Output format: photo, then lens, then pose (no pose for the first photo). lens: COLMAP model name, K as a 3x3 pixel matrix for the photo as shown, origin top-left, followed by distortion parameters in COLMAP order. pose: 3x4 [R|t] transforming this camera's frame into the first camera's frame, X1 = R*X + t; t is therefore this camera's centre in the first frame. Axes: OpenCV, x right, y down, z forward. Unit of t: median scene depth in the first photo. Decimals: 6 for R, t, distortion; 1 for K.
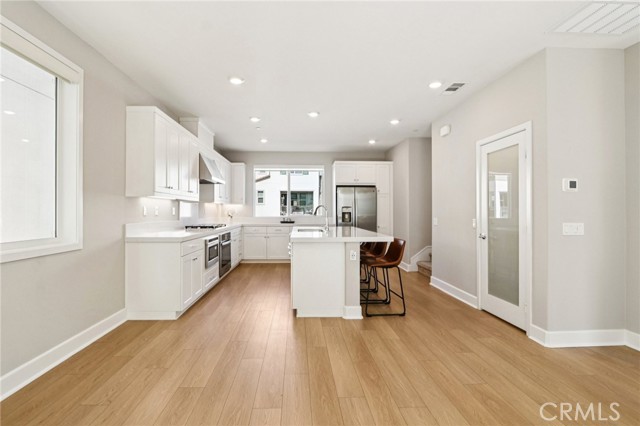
lens RADIAL K [[302.4, 0, 307.5], [0, 302.4, 208.0], [0, 0, 1]] dist [-0.016840, 0.005911]
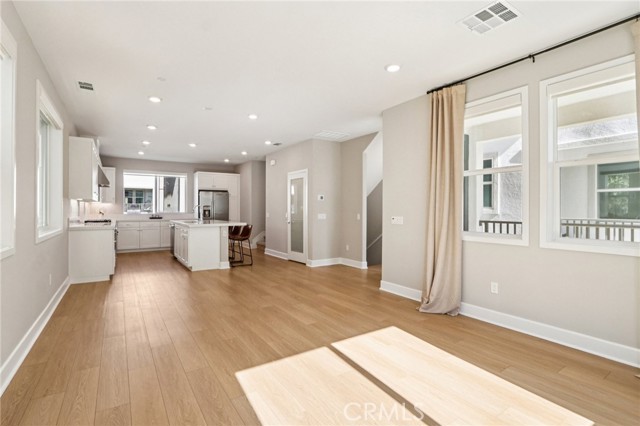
lens RADIAL K [[302.4, 0, 307.5], [0, 302.4, 208.0], [0, 0, 1]] dist [-0.016840, 0.005911]
pose [[0.862915, 0.001594, 0.505347, -0.237550], [-0.004991, 0.999973, 0.005369, -0.005584], [-0.505325, -0.007155, 0.862900, -0.570527]]
